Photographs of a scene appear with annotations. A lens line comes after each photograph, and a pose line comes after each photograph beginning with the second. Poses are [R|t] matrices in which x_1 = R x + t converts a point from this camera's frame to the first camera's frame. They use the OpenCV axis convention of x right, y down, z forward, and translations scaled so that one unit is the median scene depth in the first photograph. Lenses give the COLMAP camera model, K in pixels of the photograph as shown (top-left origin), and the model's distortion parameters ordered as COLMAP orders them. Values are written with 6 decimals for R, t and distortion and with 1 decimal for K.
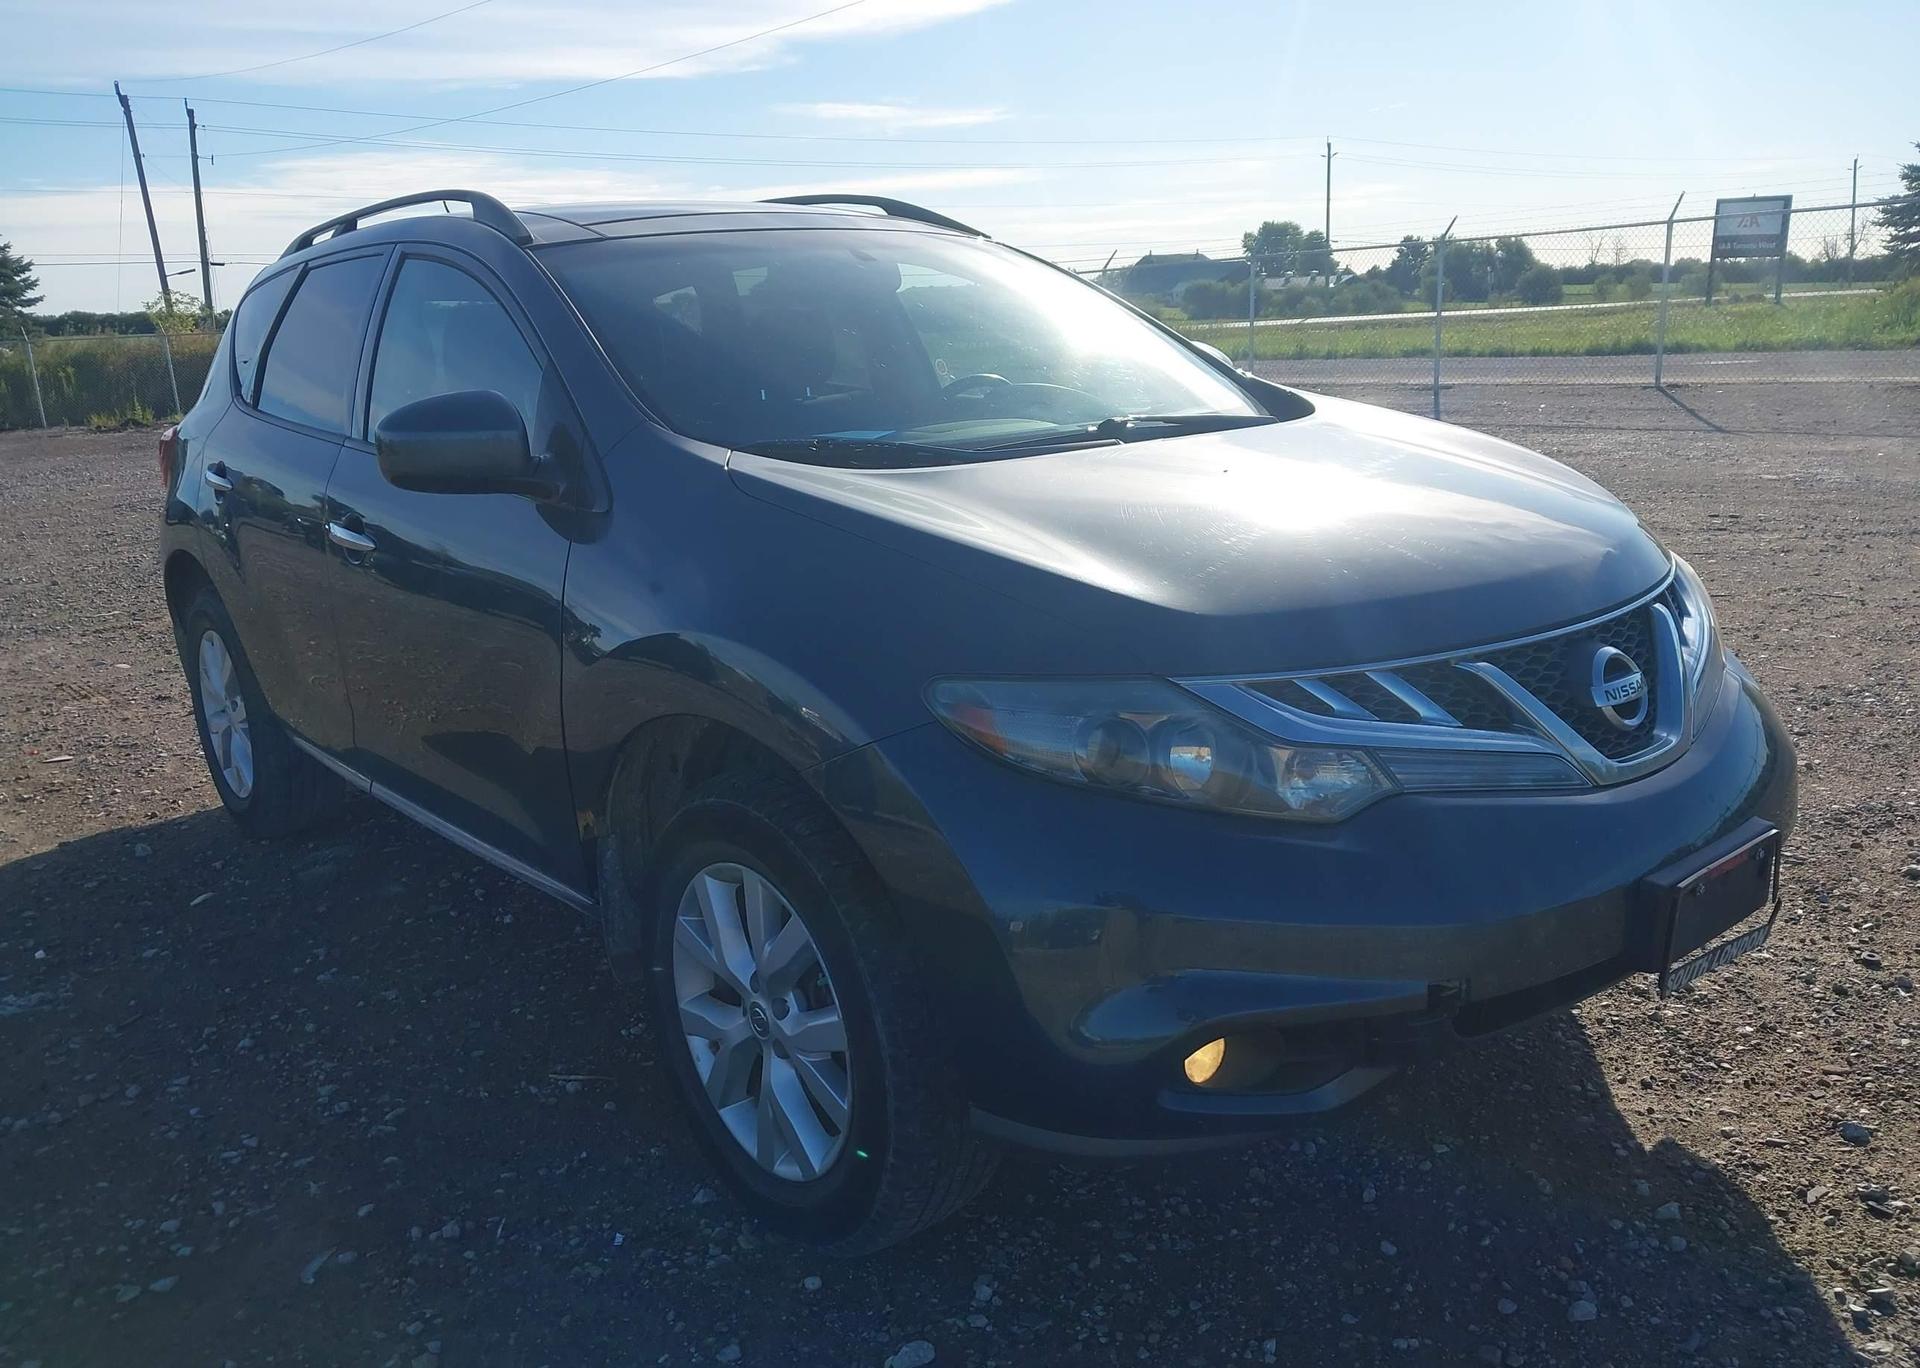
lens RADIAL K [[1563.2, 0, 960.1], [0, 1563.2, 688.4], [0, 0, 1]] dist [0.010097, -0.015614]
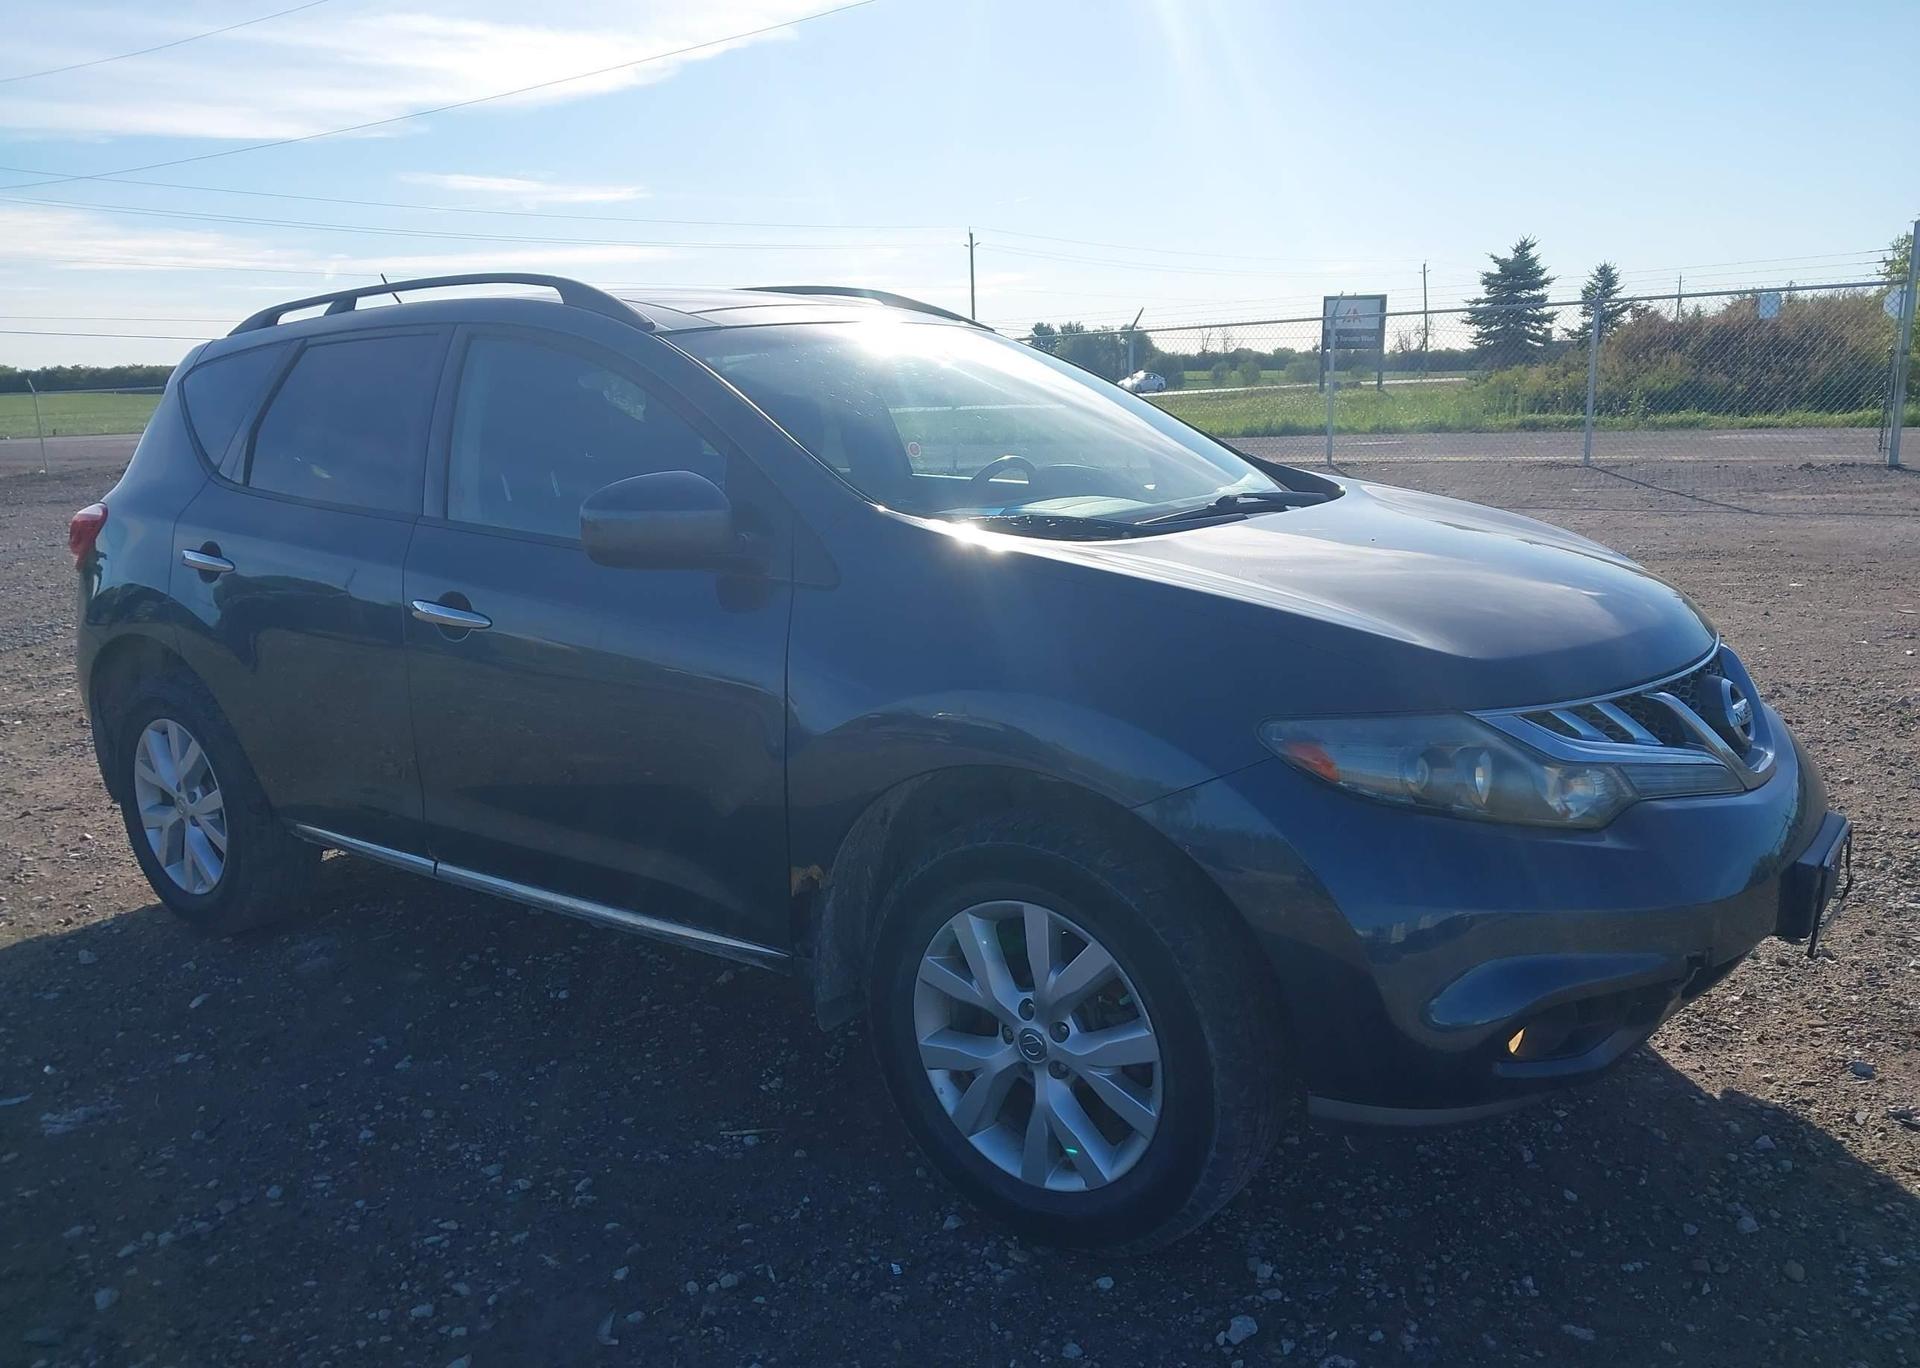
lens RADIAL K [[1563.2, 0, 961.2], [0, 1563.2, 675.2], [0, 0, 1]] dist [0.010097, -0.015614]
pose [[0.973332, -0.028173, 0.227664, -0.376807], [0.040705, 0.997892, -0.050539, 0.007356], [-0.225760, 0.058459, 0.972427, -0.055292]]
